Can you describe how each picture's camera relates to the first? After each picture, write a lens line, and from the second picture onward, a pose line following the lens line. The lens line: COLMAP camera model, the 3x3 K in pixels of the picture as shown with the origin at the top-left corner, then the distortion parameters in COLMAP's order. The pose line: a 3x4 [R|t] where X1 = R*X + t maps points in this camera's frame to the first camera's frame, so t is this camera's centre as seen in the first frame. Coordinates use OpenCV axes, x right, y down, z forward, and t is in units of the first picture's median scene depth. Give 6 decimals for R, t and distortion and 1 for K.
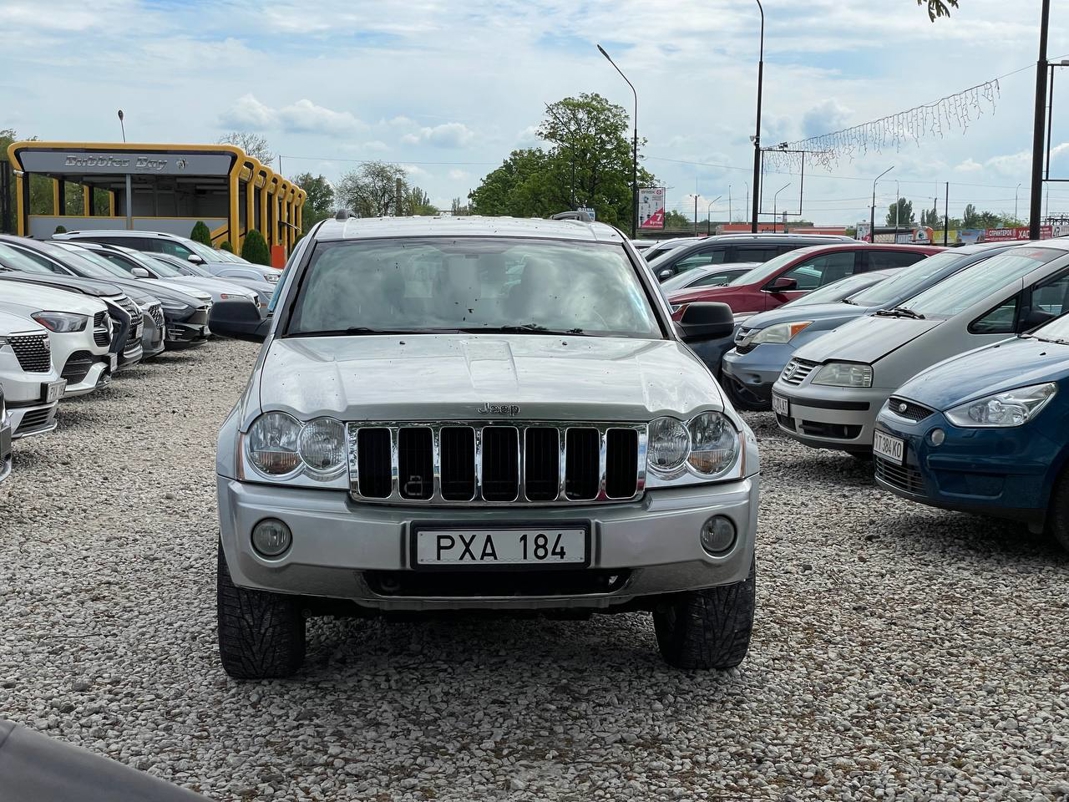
lens RADIAL K [[1601.5, 0, 536.4], [0, 1601.5, 399.7], [0, 0, 1]] dist [0.107168, 0.000000]
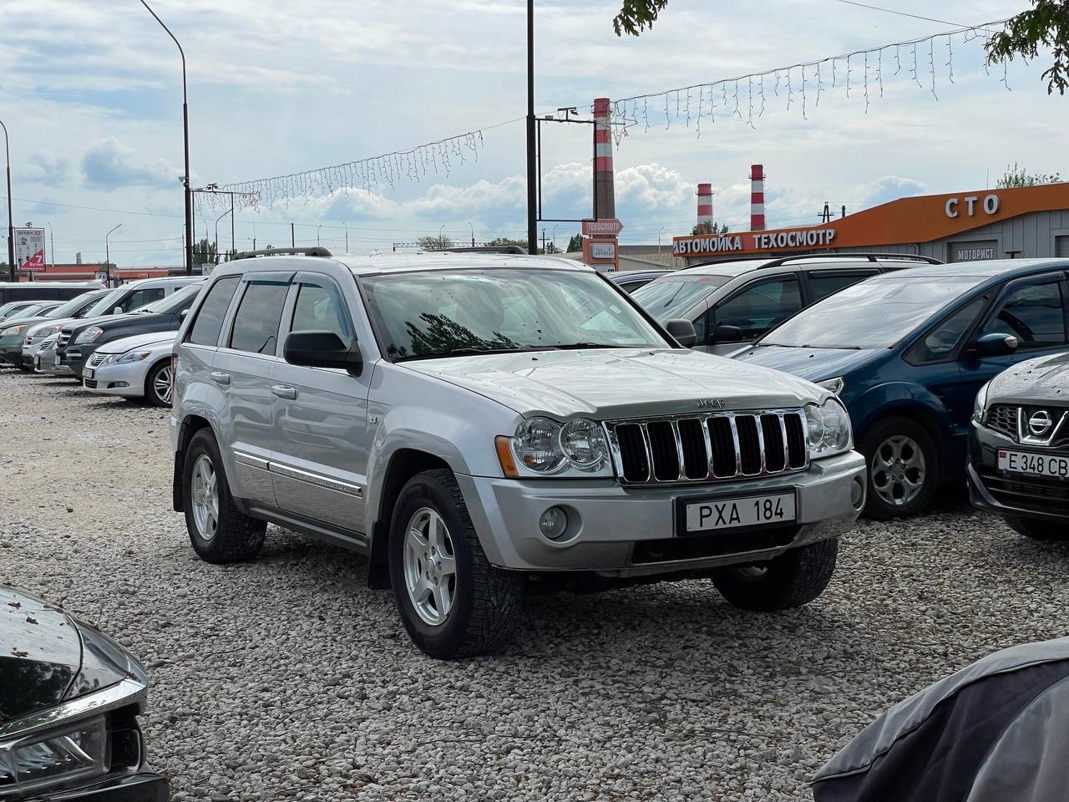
lens RADIAL K [[1601.5, 0, 543.9], [0, 1601.5, 398.0], [0, 0, 1]] dist [0.107168, 0.000000]
pose [[0.904489, -0.055358, 0.422888, -0.677841], [0.066234, 0.997743, -0.011055, 0.007146], [-0.421322, 0.038009, 0.906114, -0.065479]]
